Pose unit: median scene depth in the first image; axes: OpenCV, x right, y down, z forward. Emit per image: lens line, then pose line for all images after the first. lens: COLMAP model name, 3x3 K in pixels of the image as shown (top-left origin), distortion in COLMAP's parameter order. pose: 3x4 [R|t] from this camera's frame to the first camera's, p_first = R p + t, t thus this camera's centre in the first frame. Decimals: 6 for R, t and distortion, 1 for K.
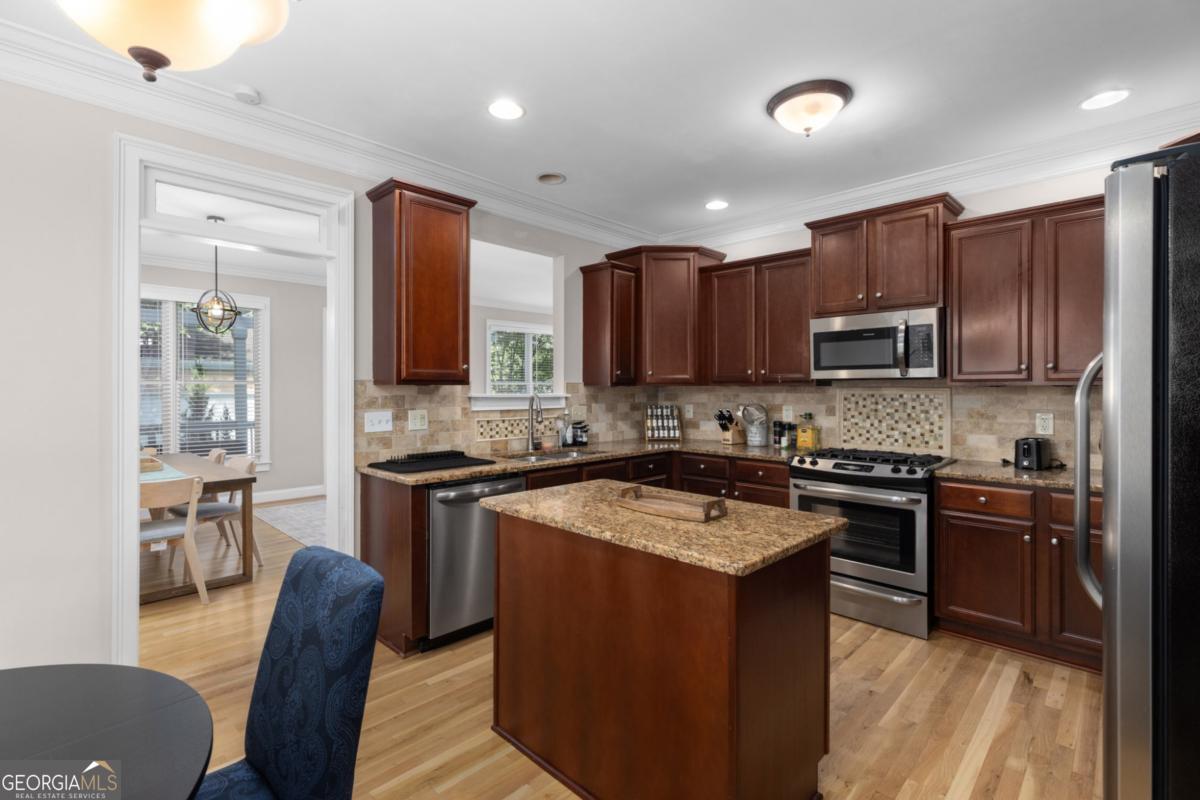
lens RADIAL K [[555.0, 0, 581.4], [0, 555.0, 381.0], [0, 0, 1]] dist [0.007122, -0.000726]
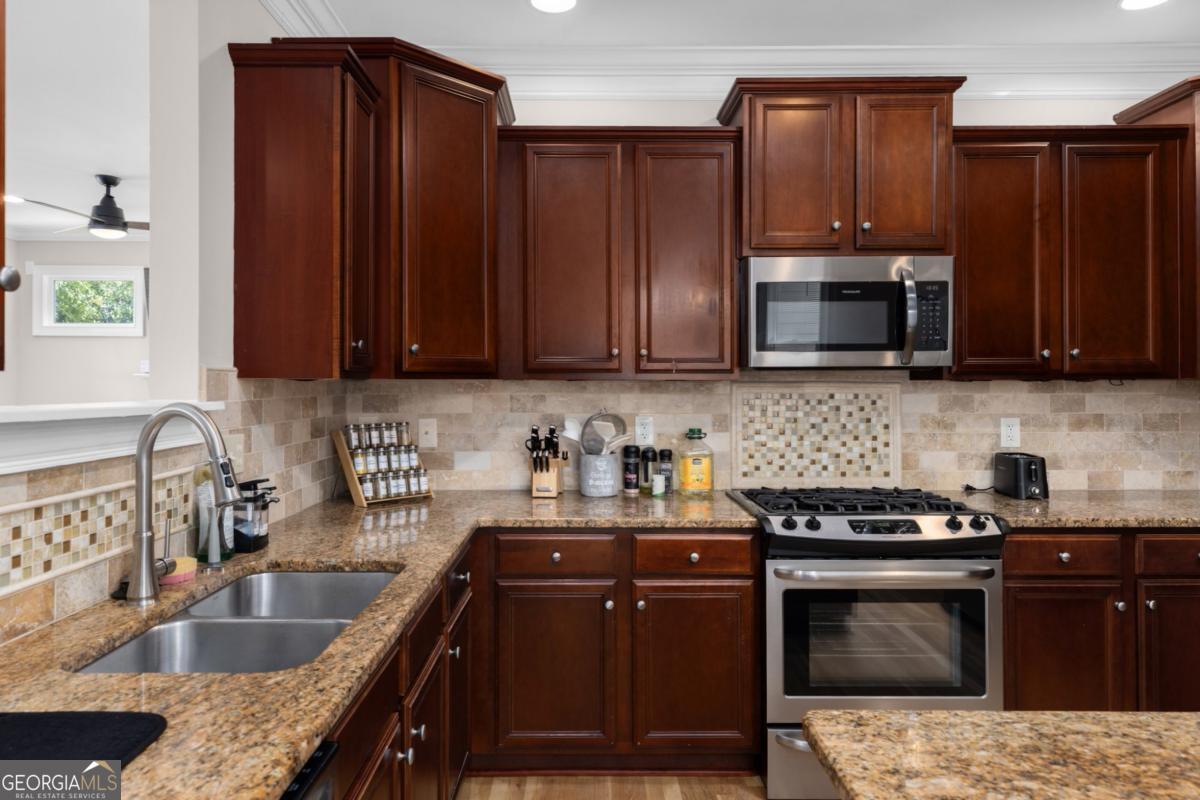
lens RADIAL K [[751.5, 0, 584.0], [0, 751.5, 376.1], [0, 0, 1]] dist [0.009418, 0.000262]
pose [[0.703013, 0.006952, 0.711143, -0.222258], [-0.008423, 0.999963, -0.001449, 0.007515], [-0.711127, -0.004971, 0.703046, 0.593692]]
